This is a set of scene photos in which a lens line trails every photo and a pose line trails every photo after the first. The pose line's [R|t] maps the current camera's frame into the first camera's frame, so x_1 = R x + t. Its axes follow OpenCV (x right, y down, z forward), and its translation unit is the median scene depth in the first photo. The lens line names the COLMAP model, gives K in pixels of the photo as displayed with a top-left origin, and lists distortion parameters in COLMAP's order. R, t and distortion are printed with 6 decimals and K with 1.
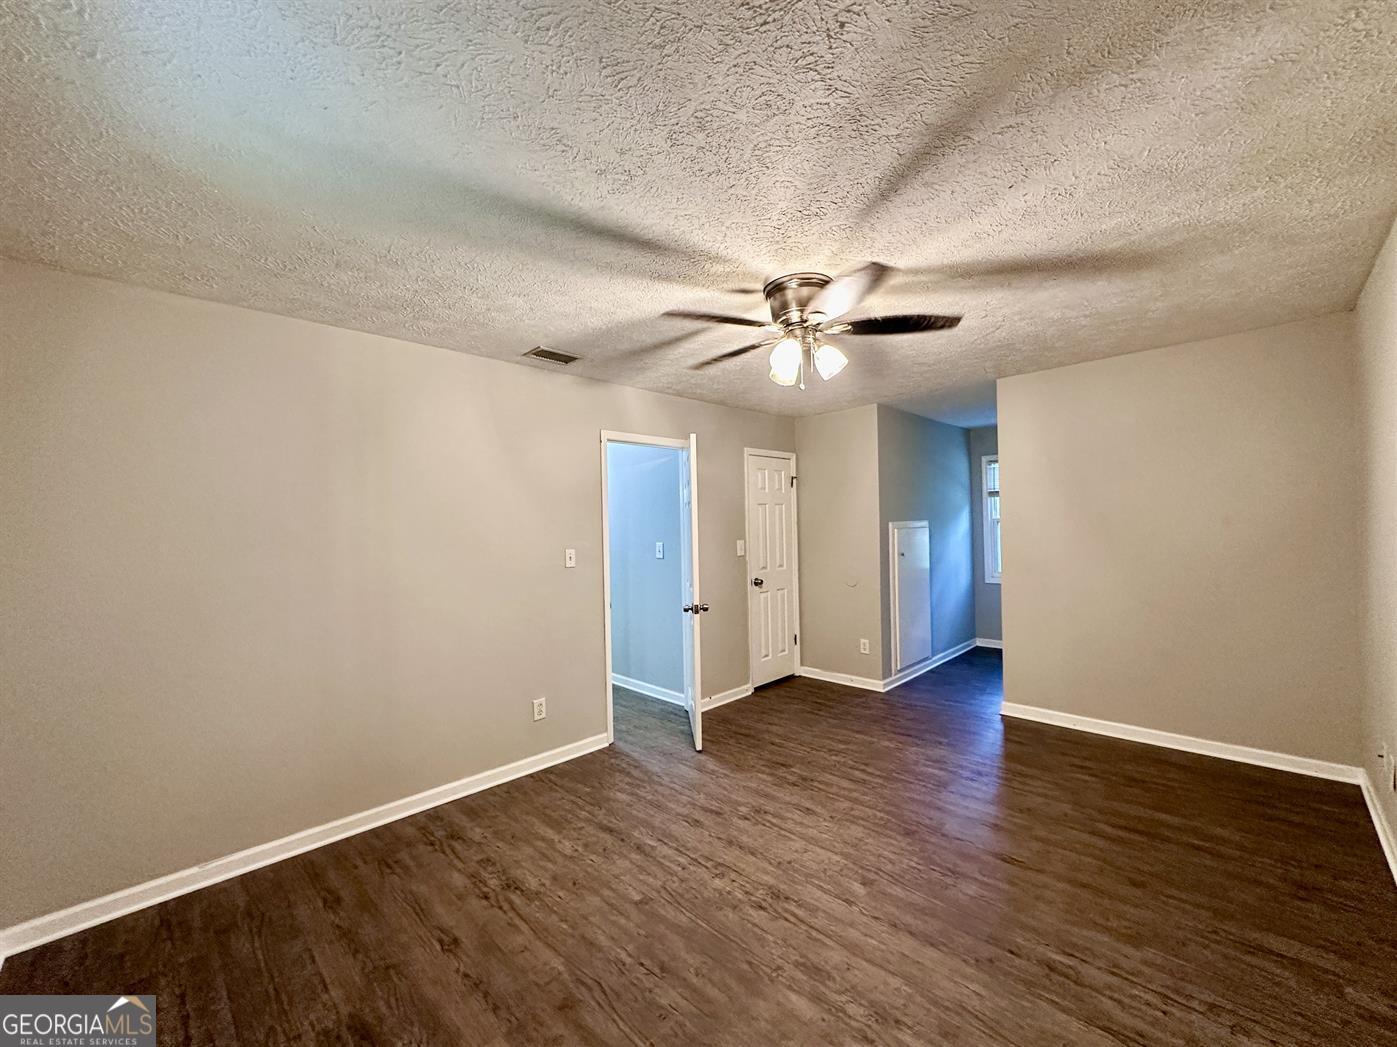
lens RADIAL K [[566.6, 0, 687.8], [0, 566.6, 522.8], [0, 0, 1]] dist [-0.006330, -0.000377]
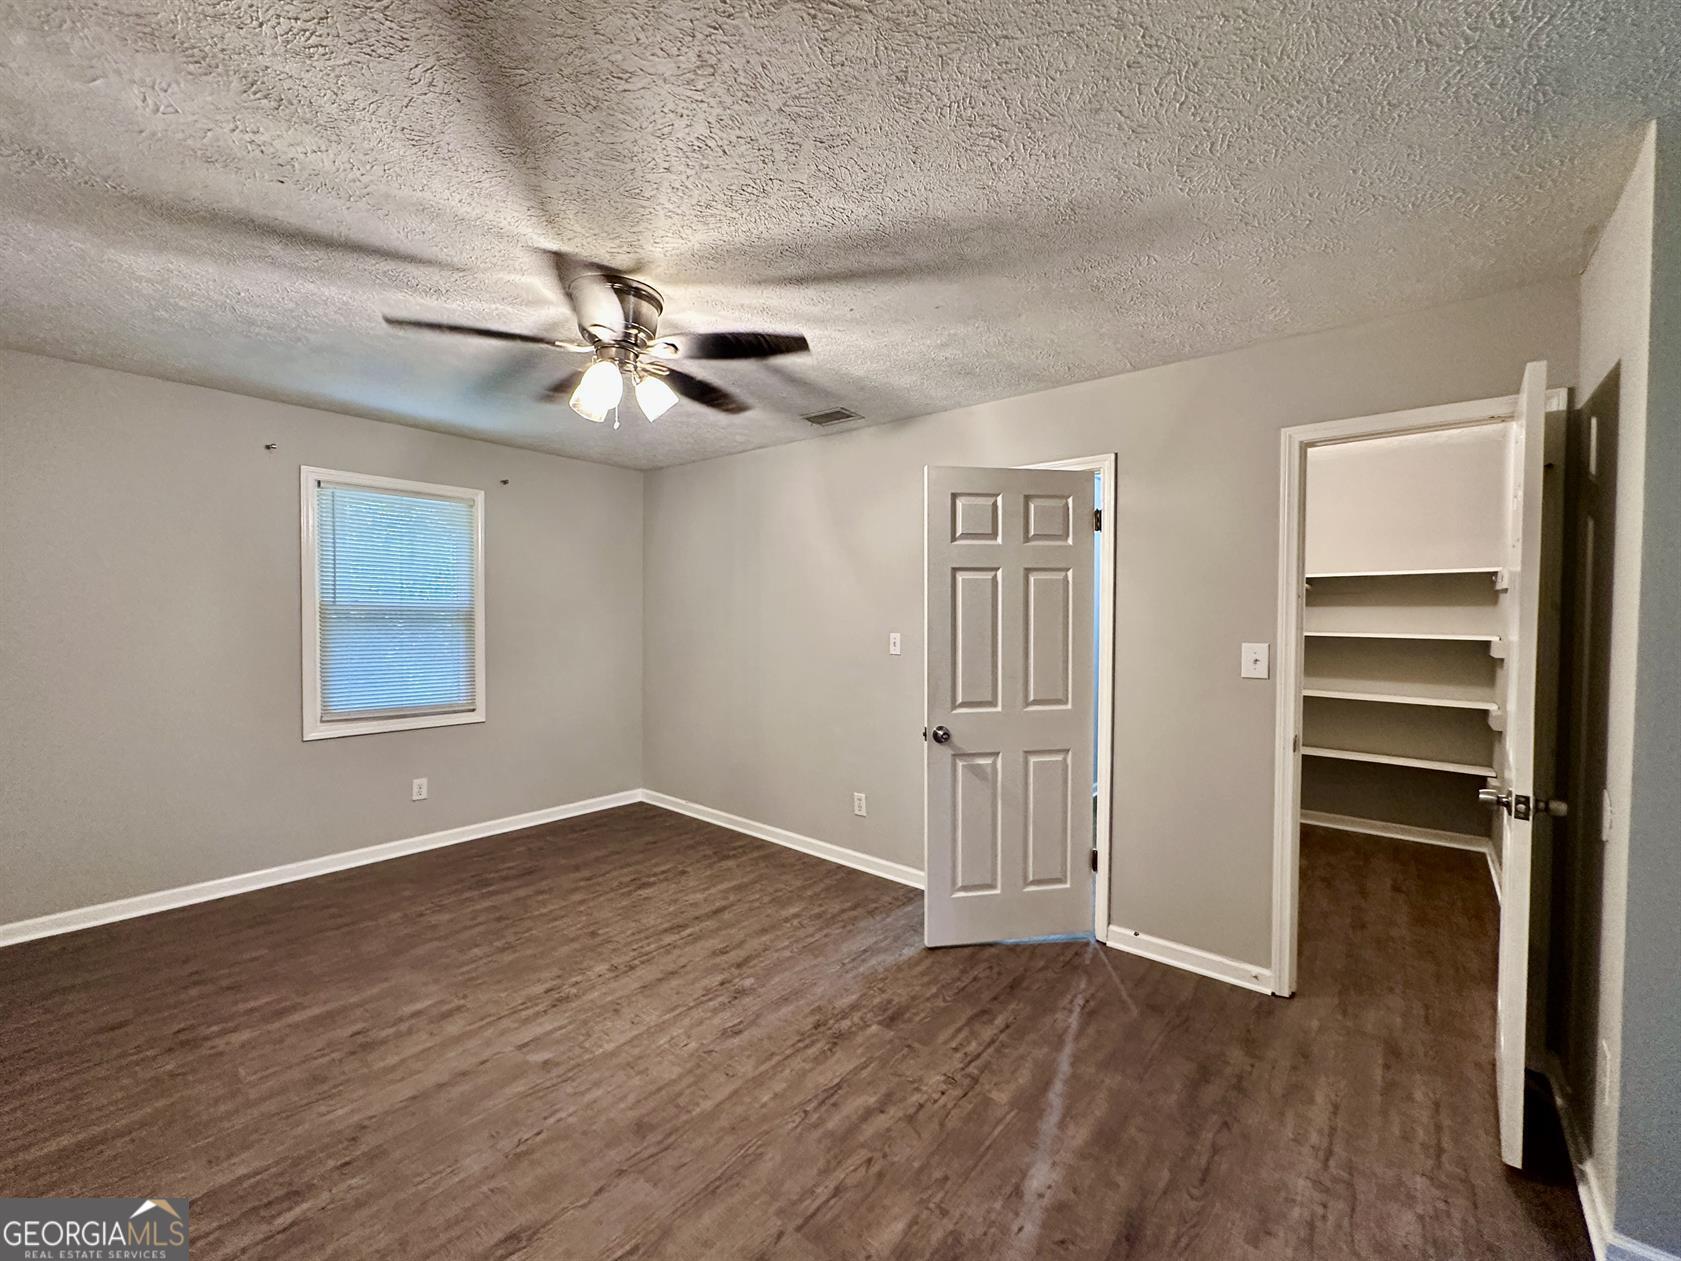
lens RADIAL K [[681.8, 0, 827.6], [0, 681.8, 627.8], [0, 0, 1]] dist [-0.006330, -0.000377]
pose [[0.097482, 0.046602, -0.994146, 1.099740], [-0.005385, 0.998913, 0.046297, -0.009575], [0.995223, 0.000840, 0.097627, 1.129398]]
